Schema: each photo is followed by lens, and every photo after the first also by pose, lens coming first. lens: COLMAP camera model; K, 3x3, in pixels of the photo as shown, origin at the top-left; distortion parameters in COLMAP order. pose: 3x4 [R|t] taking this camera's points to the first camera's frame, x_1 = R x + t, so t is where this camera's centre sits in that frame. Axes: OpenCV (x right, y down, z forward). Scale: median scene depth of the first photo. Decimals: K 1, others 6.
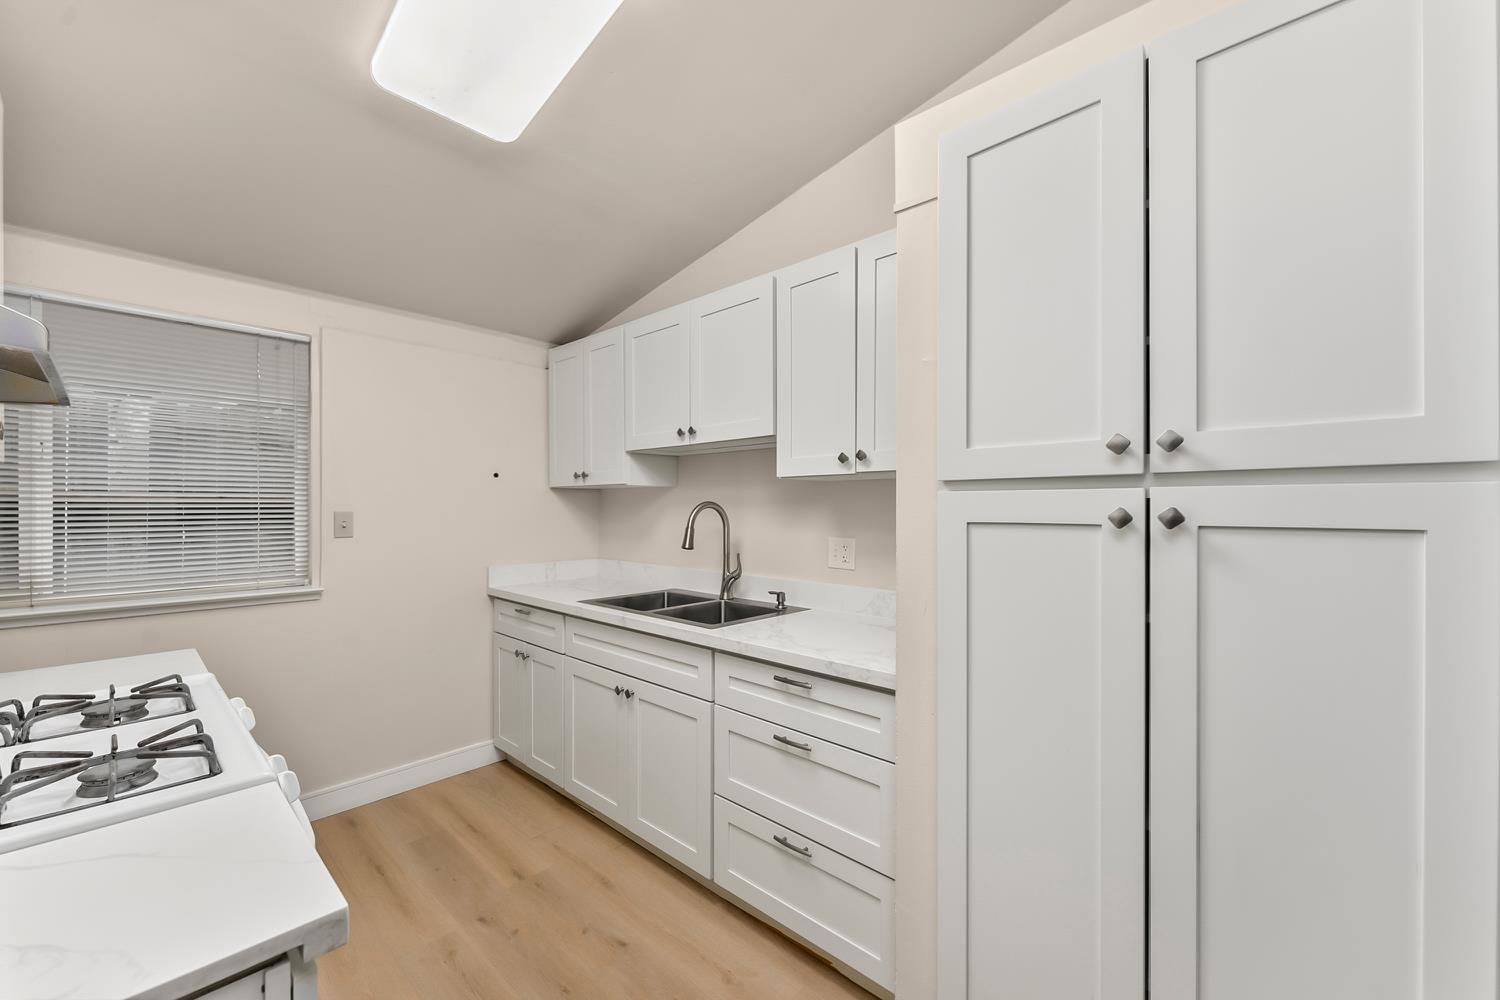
lens RADIAL K [[593.9, 0, 758.3], [0, 593.9, 503.3], [0, 0, 1]] dist [-0.002923, 0.000753]
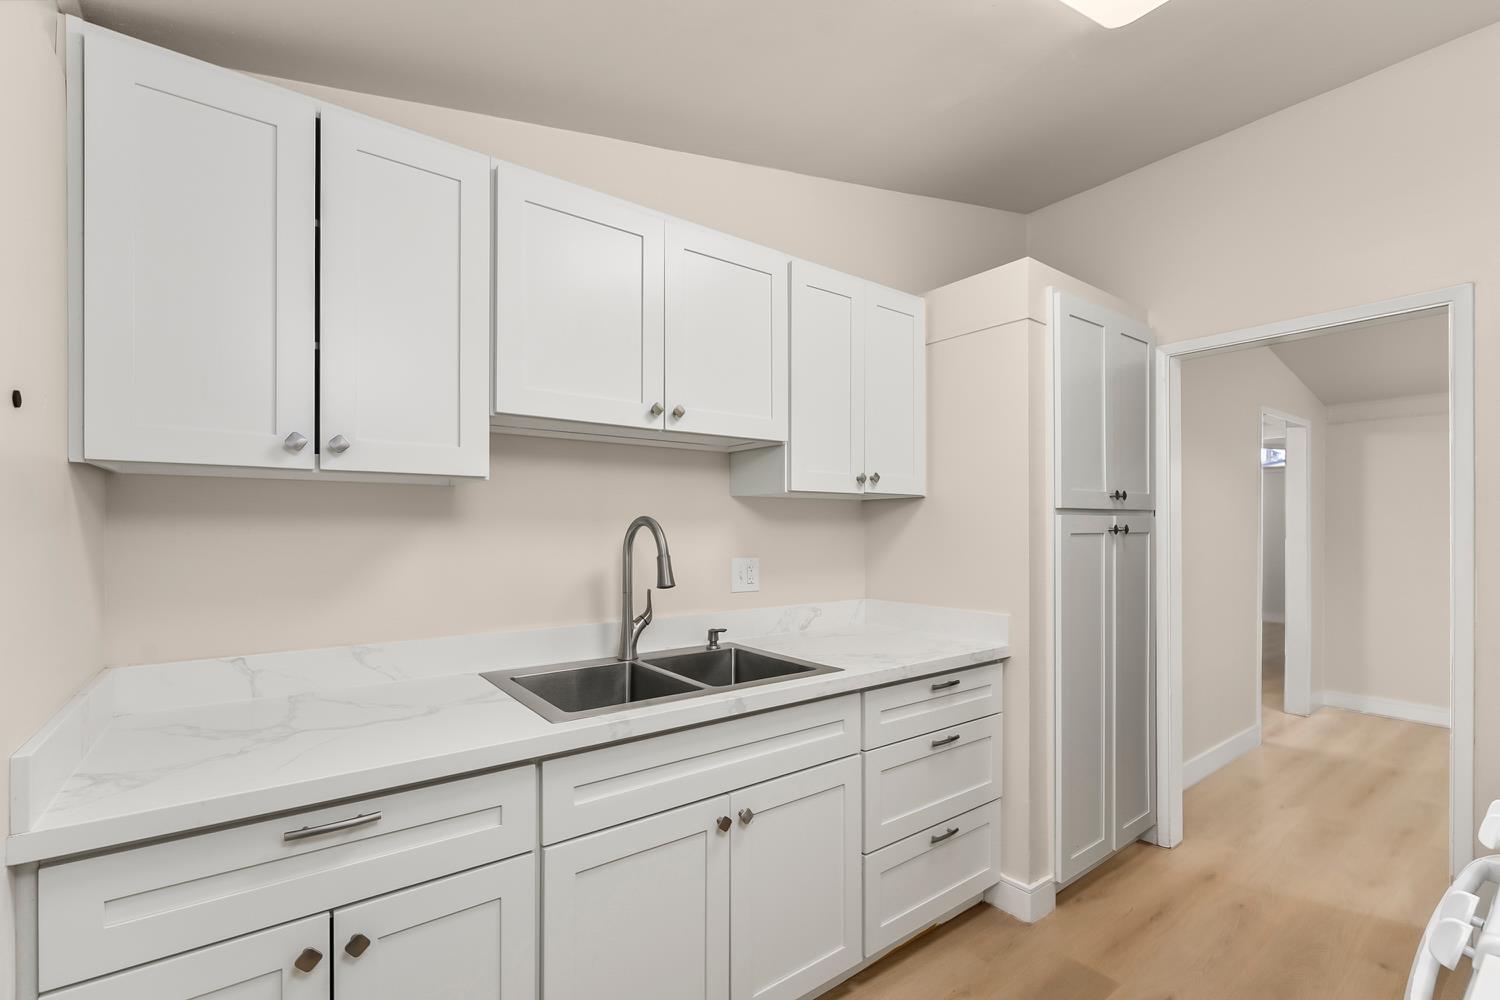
lens RADIAL K [[681.6, 0, 755.0], [0, 681.6, 509.8], [0, 0, 1]] dist [-0.002234, -0.000145]
pose [[0.169420, 0.017349, 0.985391, -0.902579], [-0.007667, 0.999838, -0.016285, 0.001887], [-0.985514, -0.004796, 0.169526, 0.824607]]
